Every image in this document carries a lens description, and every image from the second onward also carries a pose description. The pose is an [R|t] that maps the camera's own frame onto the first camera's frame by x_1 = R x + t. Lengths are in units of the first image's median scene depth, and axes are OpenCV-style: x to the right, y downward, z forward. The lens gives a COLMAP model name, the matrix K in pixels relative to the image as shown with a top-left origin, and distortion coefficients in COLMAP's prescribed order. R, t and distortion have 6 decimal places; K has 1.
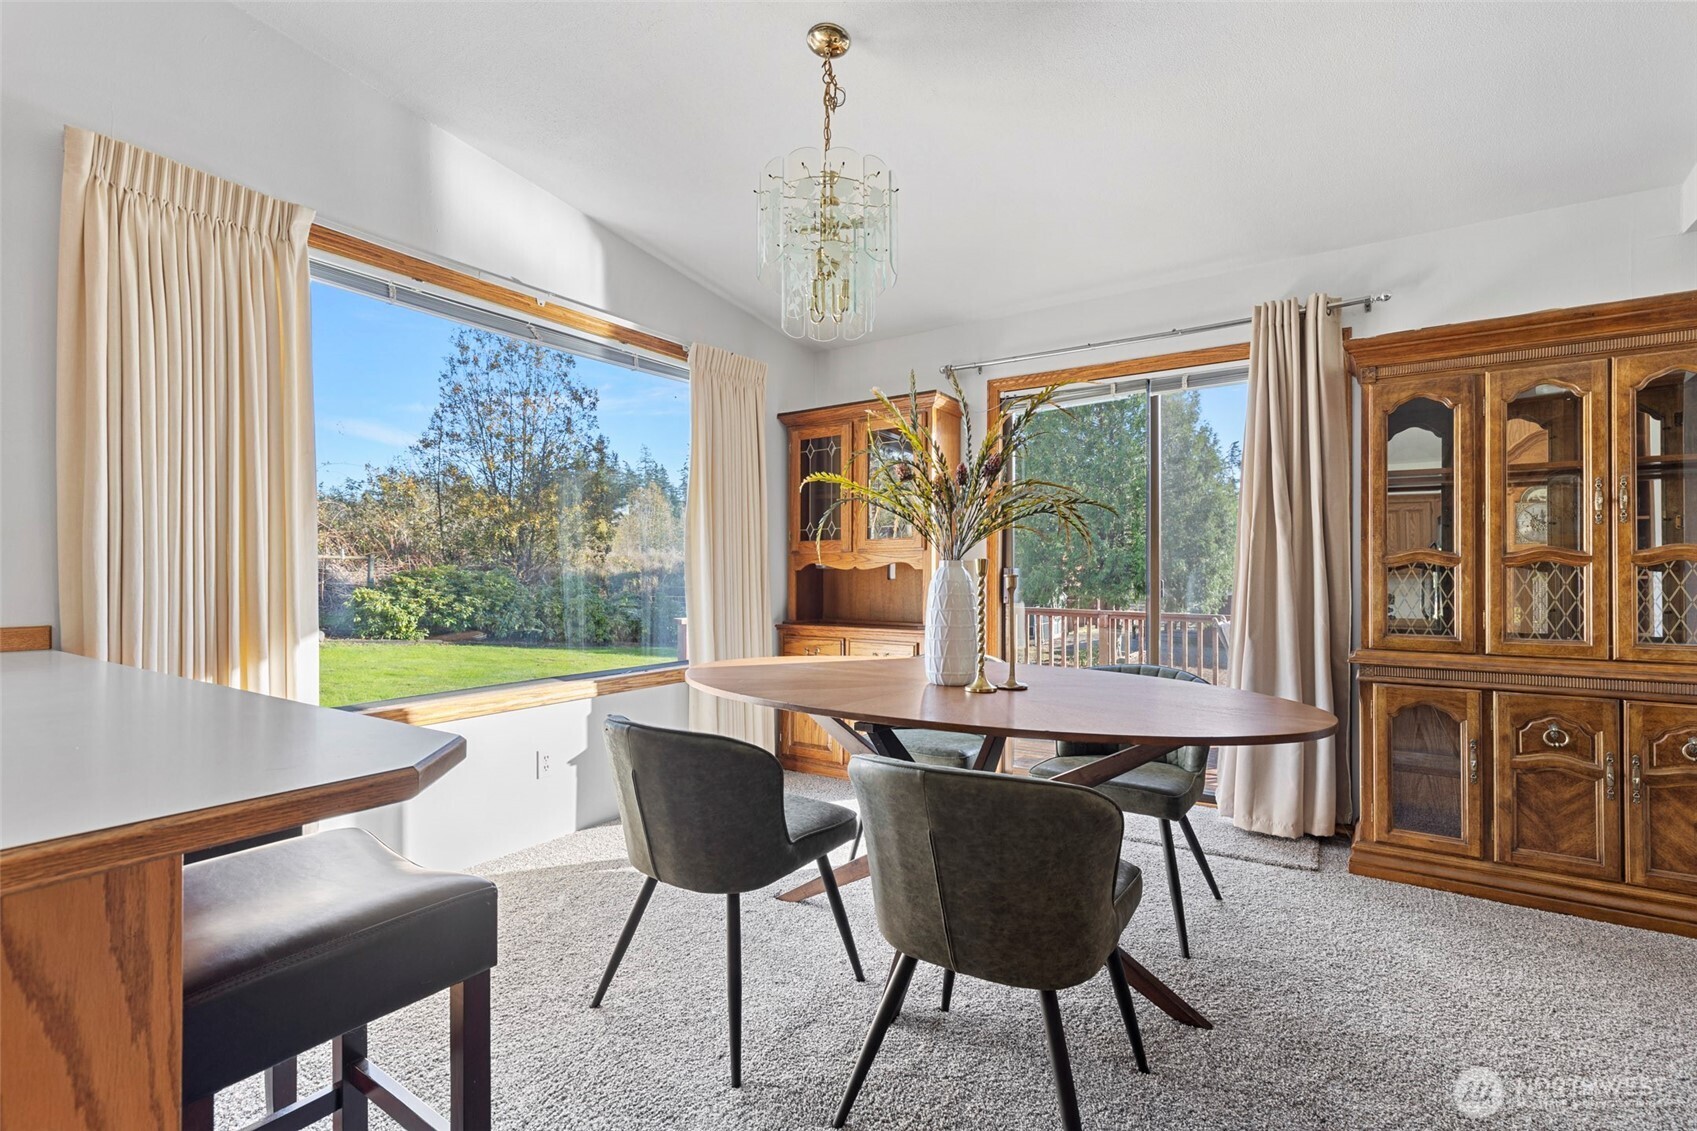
lens RADIAL K [[781.4, 0, 865.6], [0, 781.4, 567.7], [0, 0, 1]] dist [0.007846, -0.002124]
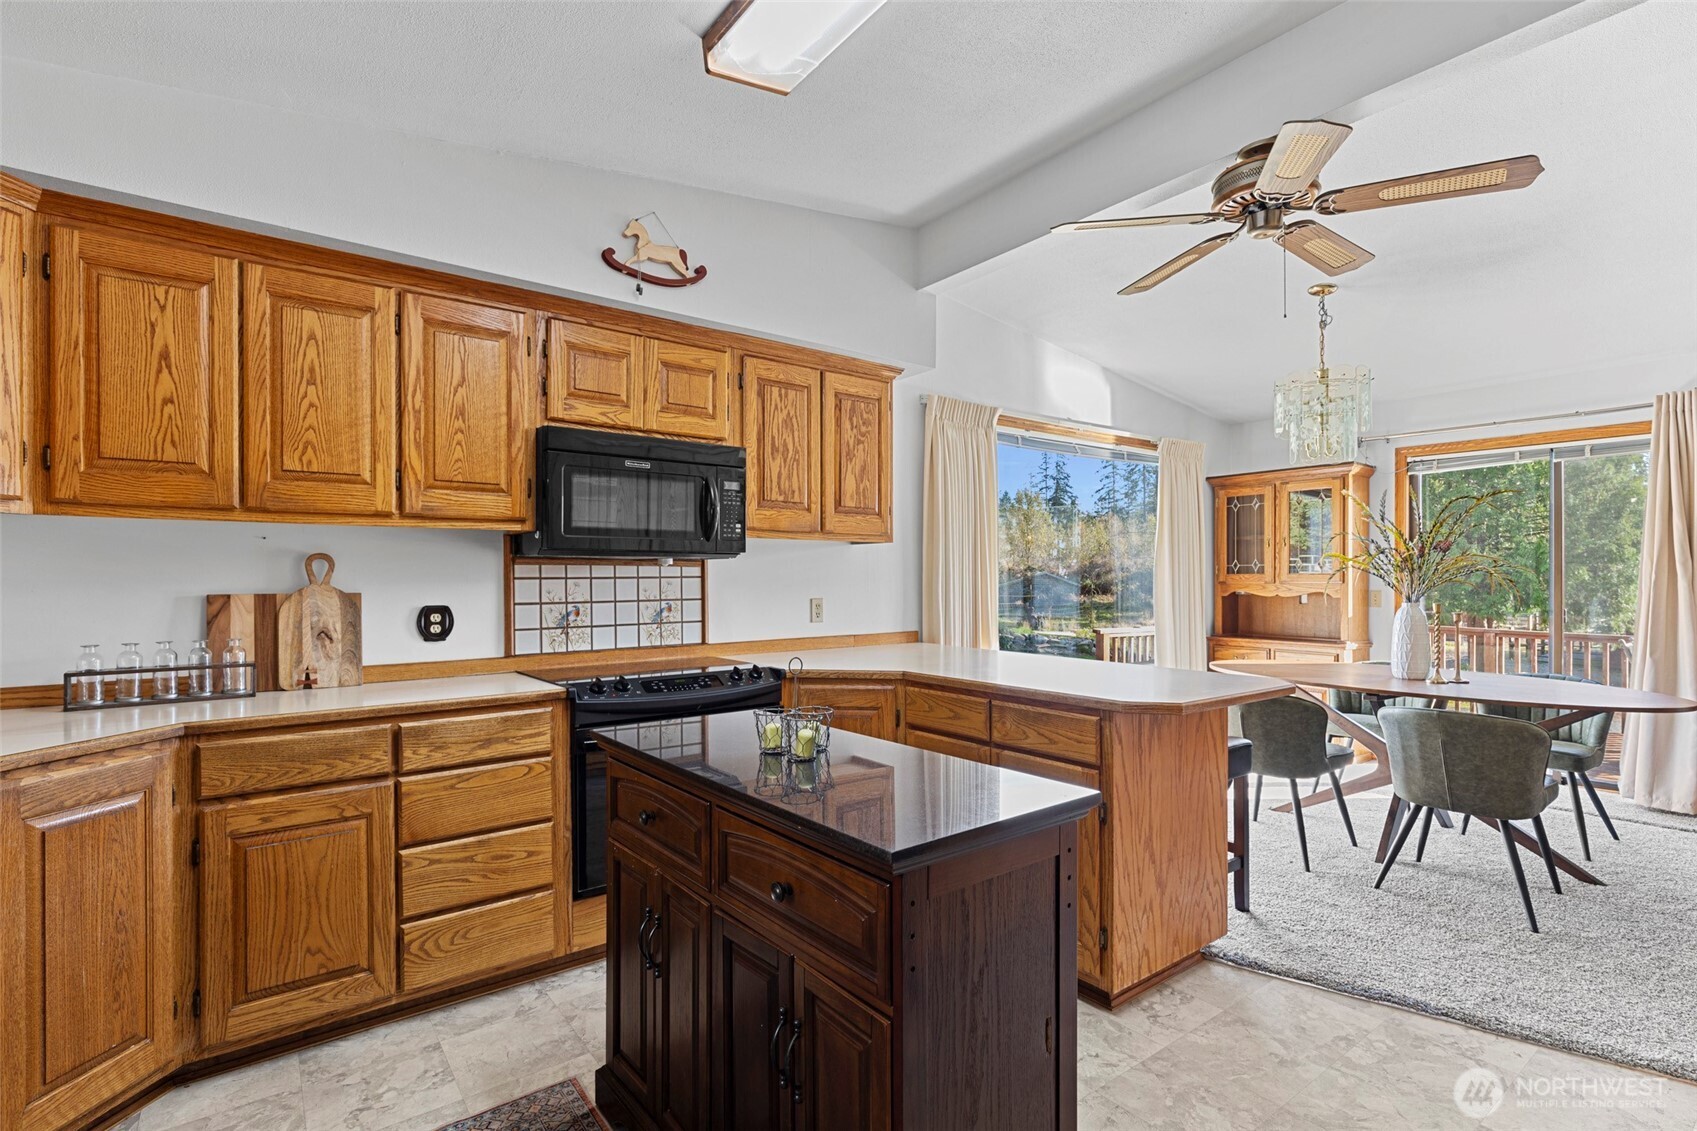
lens RADIAL K [[810.0, 0, 865.9], [0, 810.0, 575.4], [0, 0, 1]] dist [0.001084, -0.000209]
pose [[0.943009, -0.000511, -0.332767, -0.252075], [0.002176, 0.999987, 0.004630, -0.048641], [0.332760, -0.005091, 0.942998, -0.613281]]
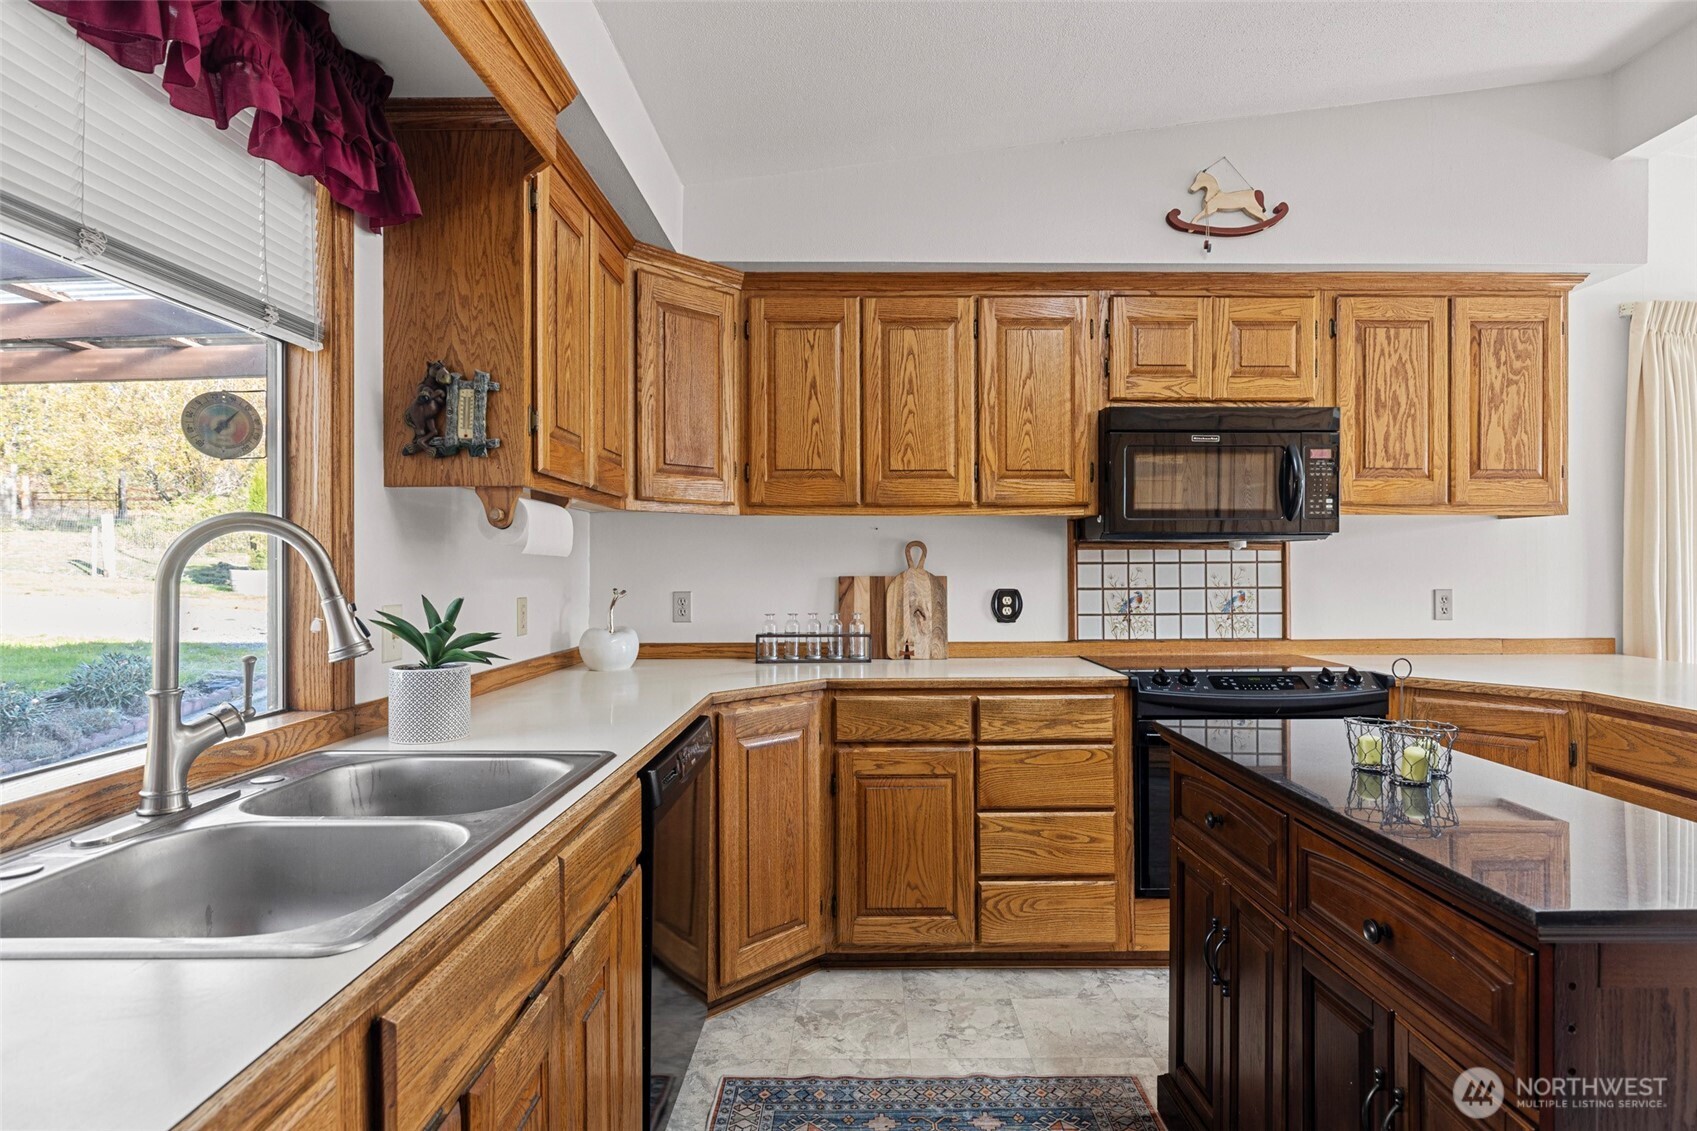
lens RADIAL K [[875.0, 0, 850.5], [0, 875.0, 567.1], [0, 0, 1]] dist [-0.004146, 0.000341]
pose [[0.539123, 0.004677, -0.842214, -0.237905], [0.005693, 0.999942, 0.009197, -0.048064], [0.842208, -0.009753, 0.539065, -0.630165]]
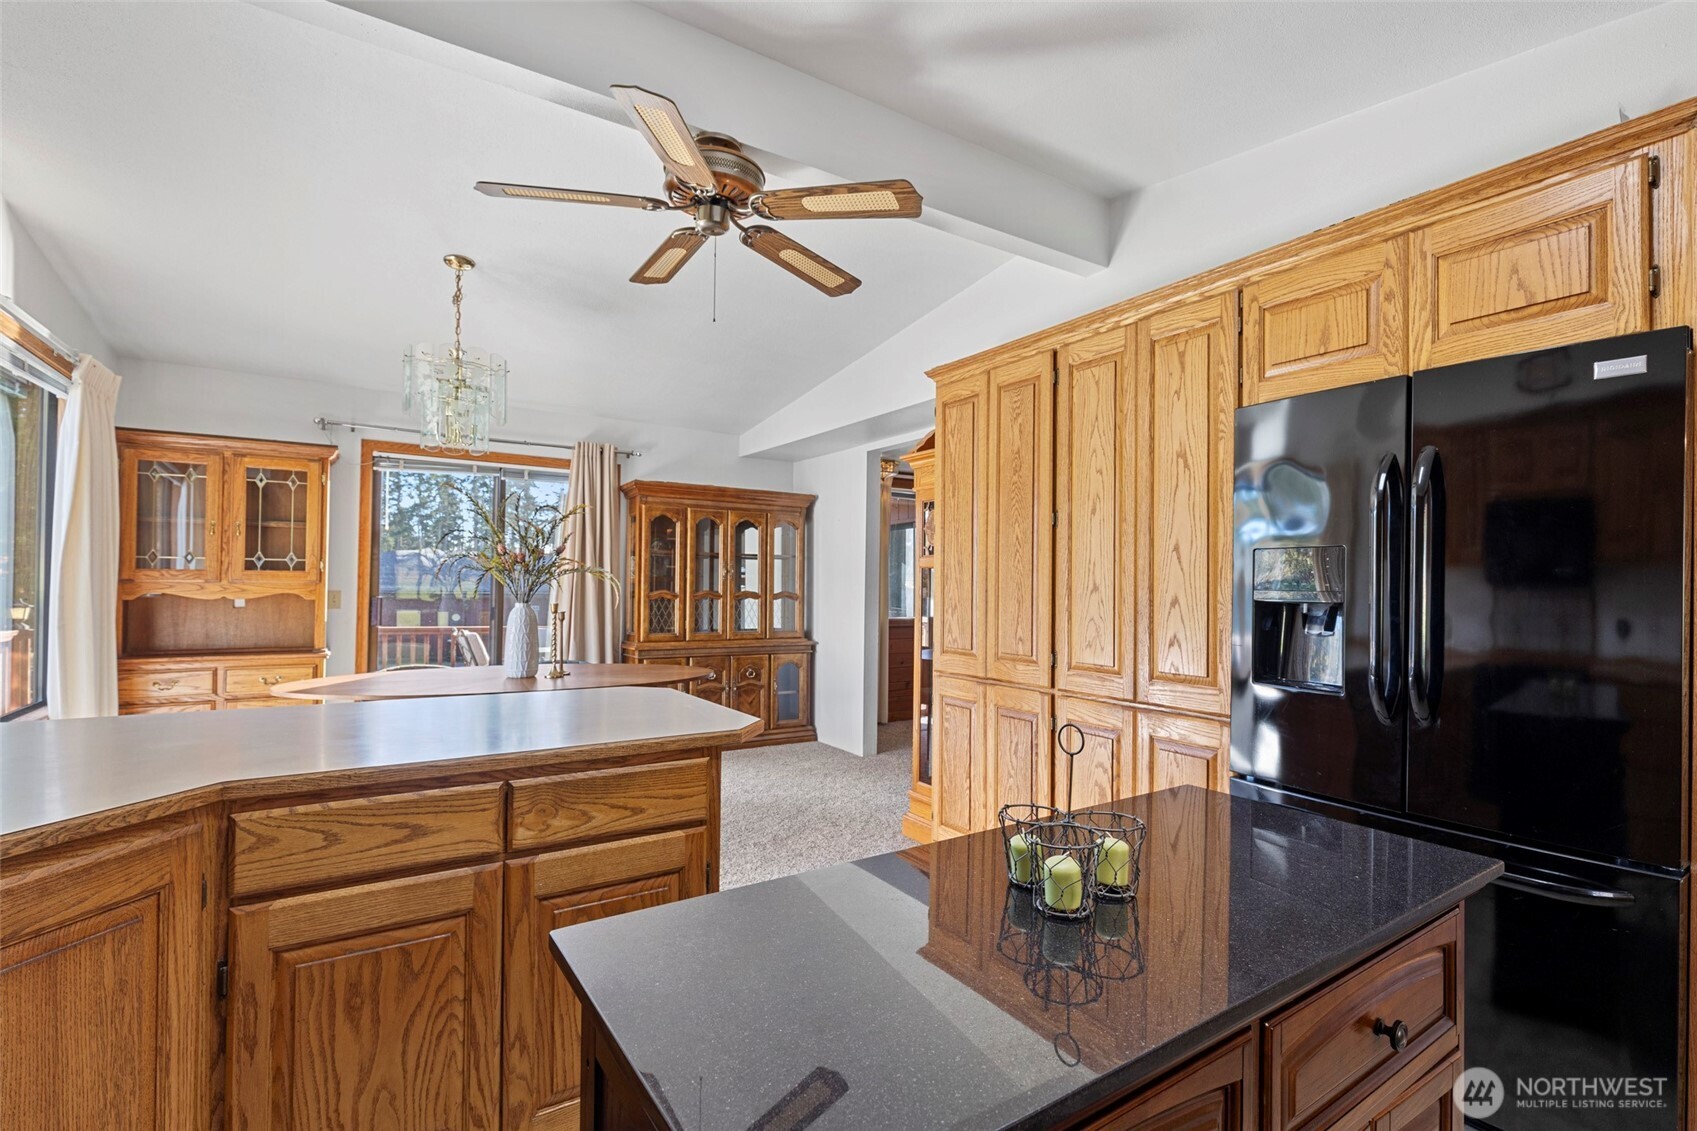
lens RADIAL K [[781.4, 0, 852.2], [0, 781.4, 575.2], [0, 0, 1]] dist [0.007846, -0.002124]
pose [[0.406129, 0.016050, 0.913675, -0.735518], [-0.020886, 0.999748, -0.008279, -0.044625], [-0.913577, -0.015721, 0.406361, -0.201658]]
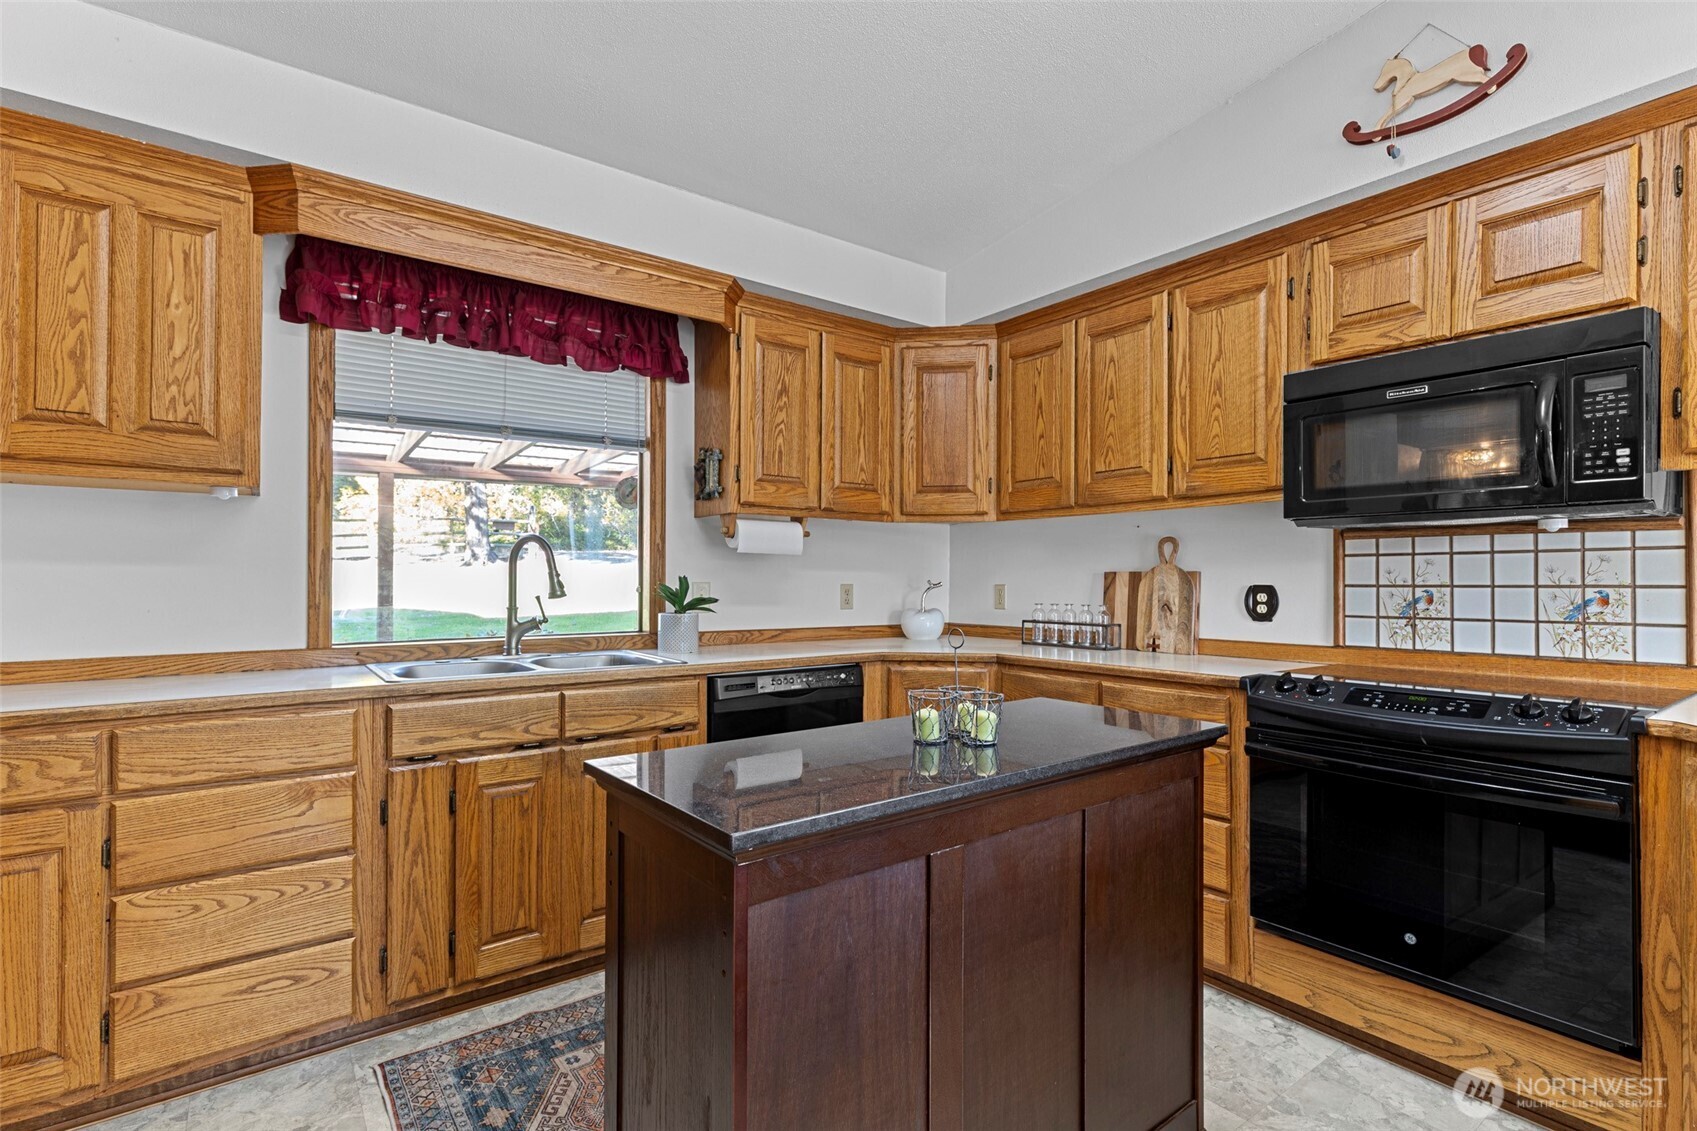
lens RADIAL K [[781.4, 0, 842.9], [0, 781.4, 575.8], [0, 0, 1]] dist [0.007846, -0.002124]
pose [[-0.345948, -0.000169, -0.938254, -0.063489], [0.005491, 0.999982, -0.002205, -0.024552], [0.938237, -0.005915, -0.345941, -0.101166]]
